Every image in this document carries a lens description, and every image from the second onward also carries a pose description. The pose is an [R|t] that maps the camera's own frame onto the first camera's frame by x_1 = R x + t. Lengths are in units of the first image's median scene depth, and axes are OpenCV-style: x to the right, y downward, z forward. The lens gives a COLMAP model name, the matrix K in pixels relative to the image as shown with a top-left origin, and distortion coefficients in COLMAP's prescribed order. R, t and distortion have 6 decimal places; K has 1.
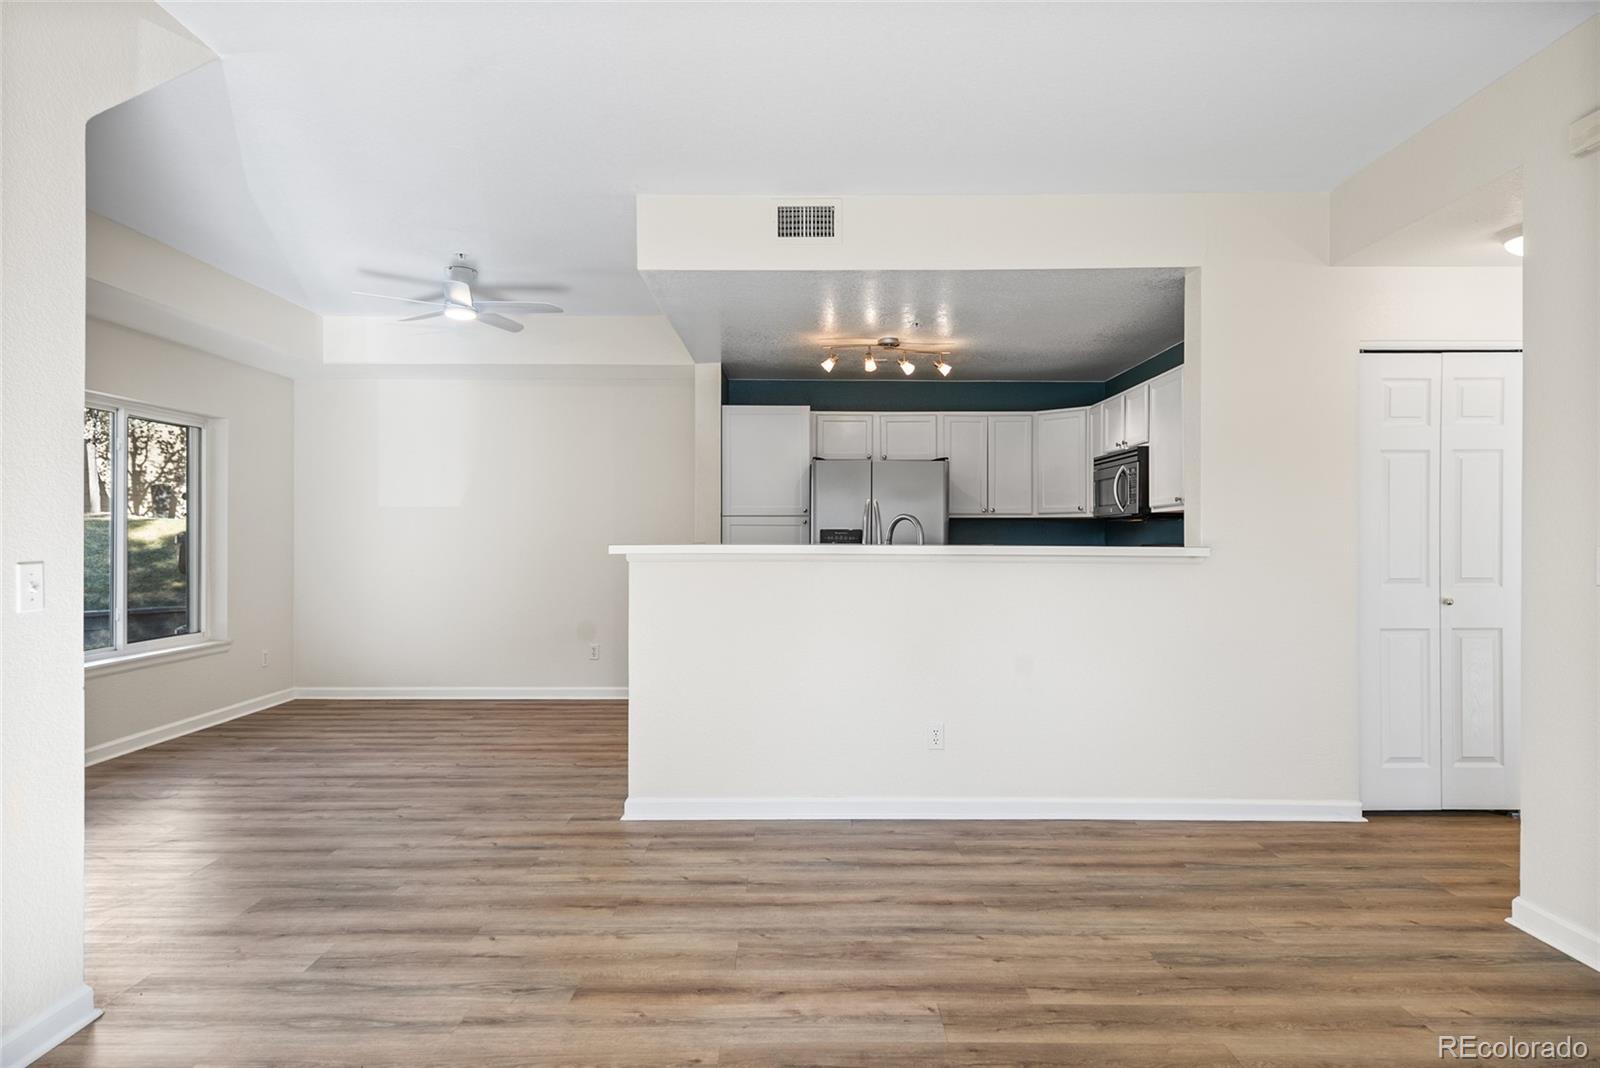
lens RADIAL K [[893.3, 0, 798.5], [0, 893.3, 540.7], [0, 0, 1]] dist [-0.003383, 0.000604]
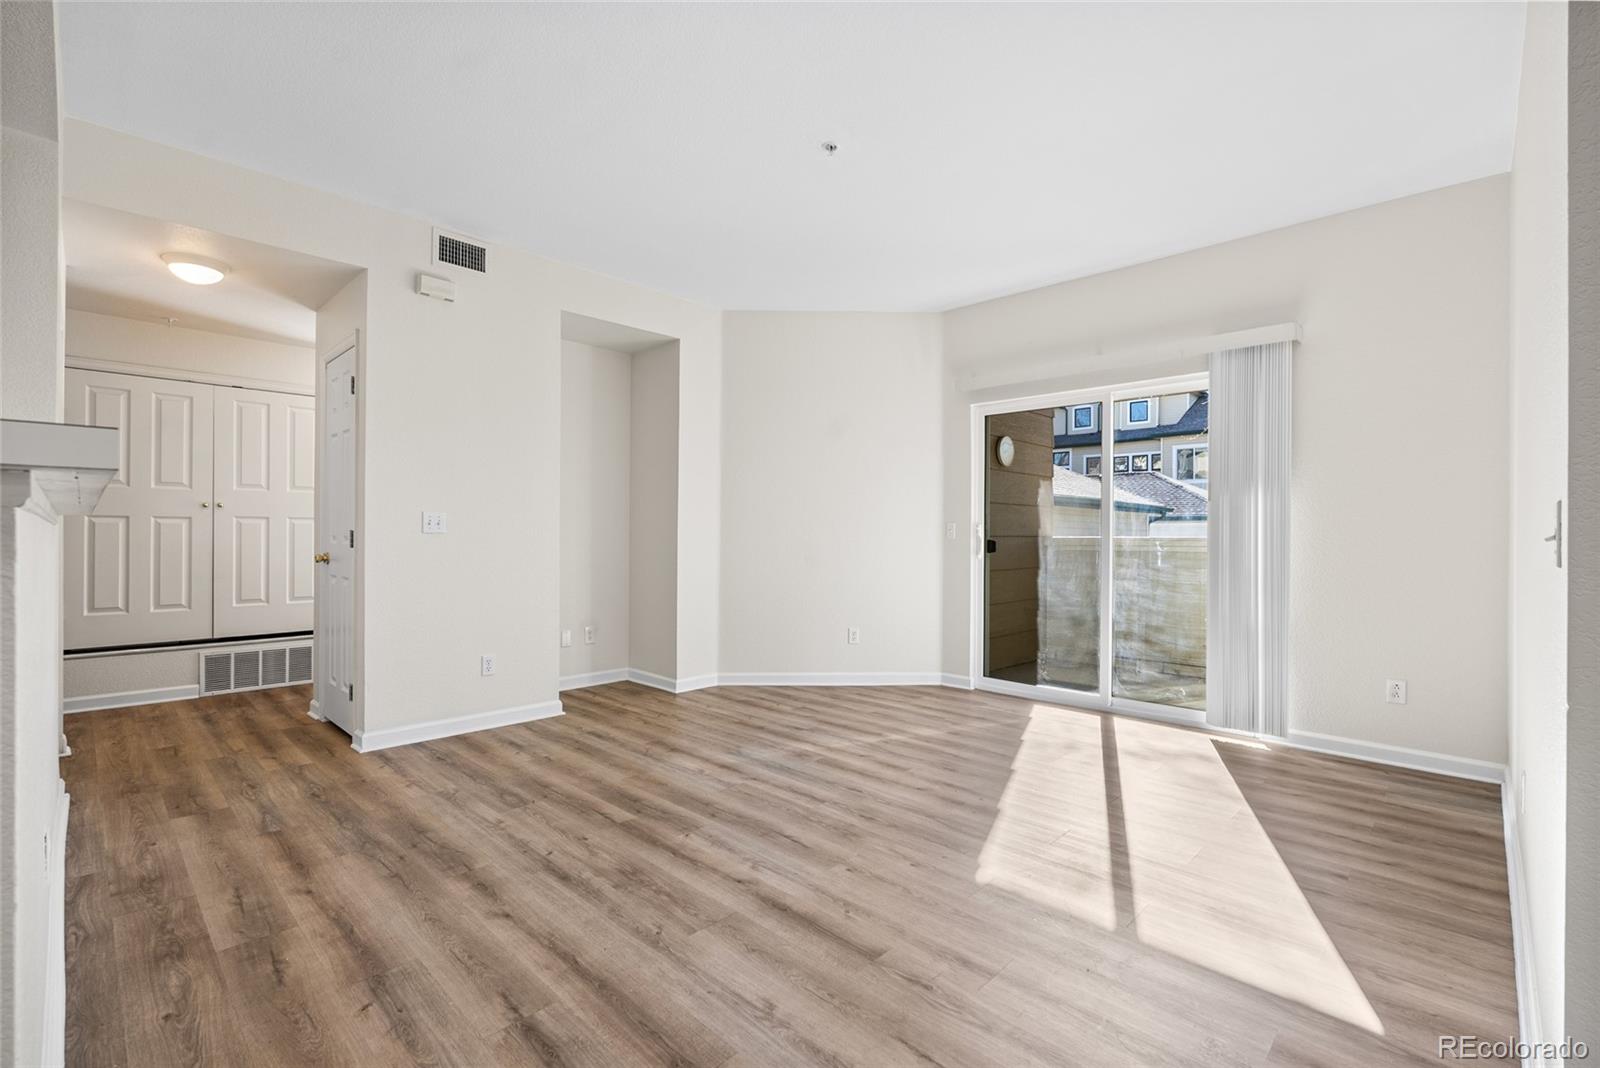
lens RADIAL K [[712.0, 0, 797.4], [0, 712.0, 532.6], [0, 0, 1]] dist [-0.009226, 0.001800]
pose [[-0.718772, -0.004507, 0.695232, -0.619371], [-0.006348, 0.999980, -0.000081, 0.040158], [-0.695217, -0.004472, -0.718786, 1.388949]]
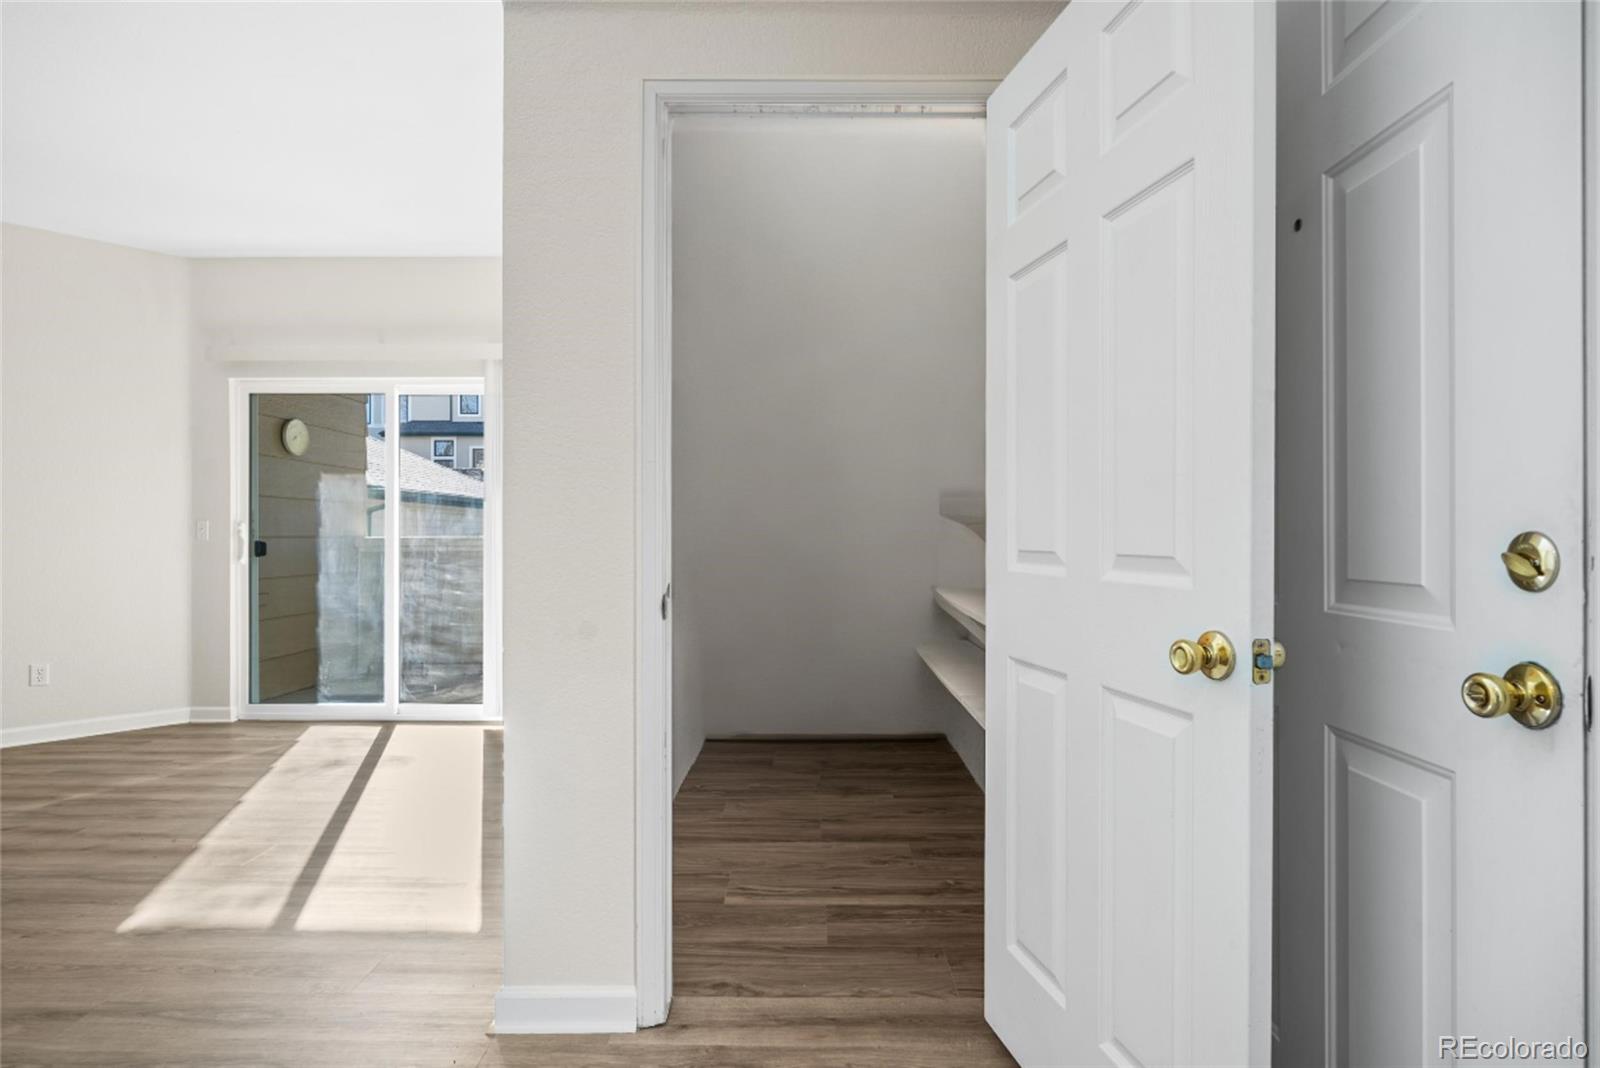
lens RADIAL K [[802.3, 0, 797.6], [0, 802.3, 535.2], [0, 0, 1]] dist [0.000764, 0.000128]
pose [[-0.999910, -0.000953, 0.013362, -0.897132], [-0.000948, 0.999999, 0.000396, 0.040807], [-0.013362, 0.000383, -0.999911, 1.458664]]
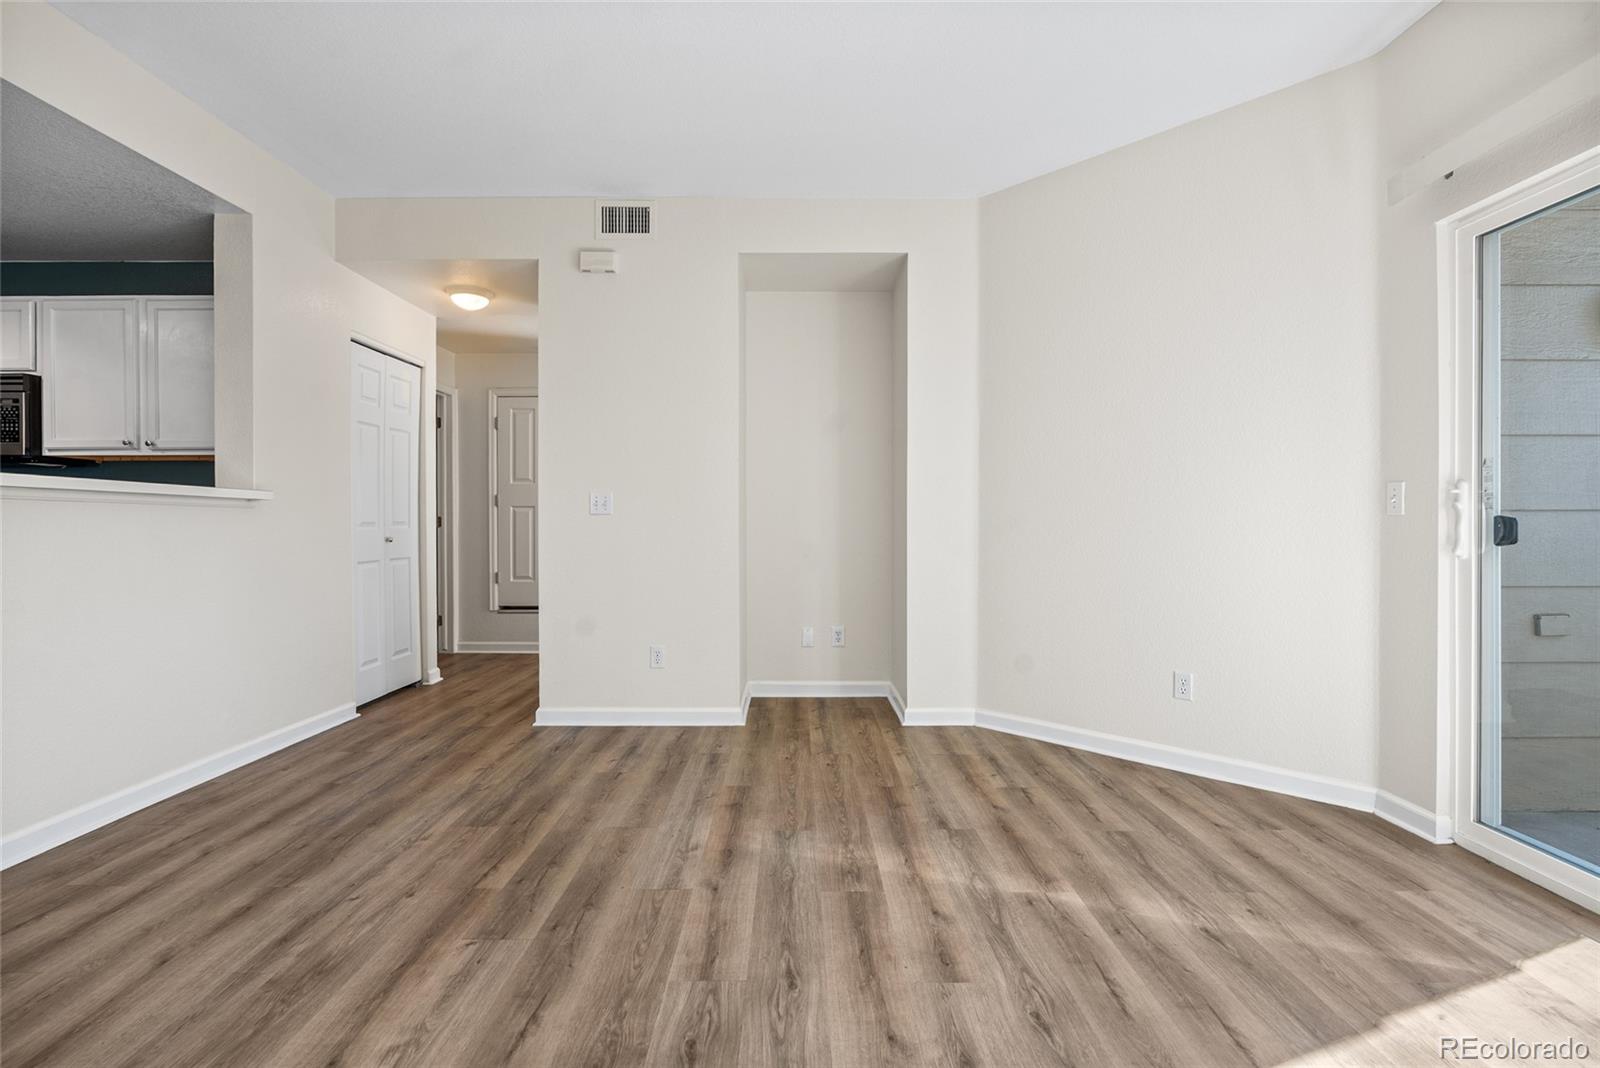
lens RADIAL K [[712.0, 0, 797.9], [0, 712.0, 526.1], [0, 0, 1]] dist [-0.009226, 0.001800]
pose [[-0.003486, -0.004761, 0.999983, -0.502737], [0.001673, 0.999987, 0.004767, 0.061621], [-0.999993, 0.001689, -0.003478, 0.536631]]
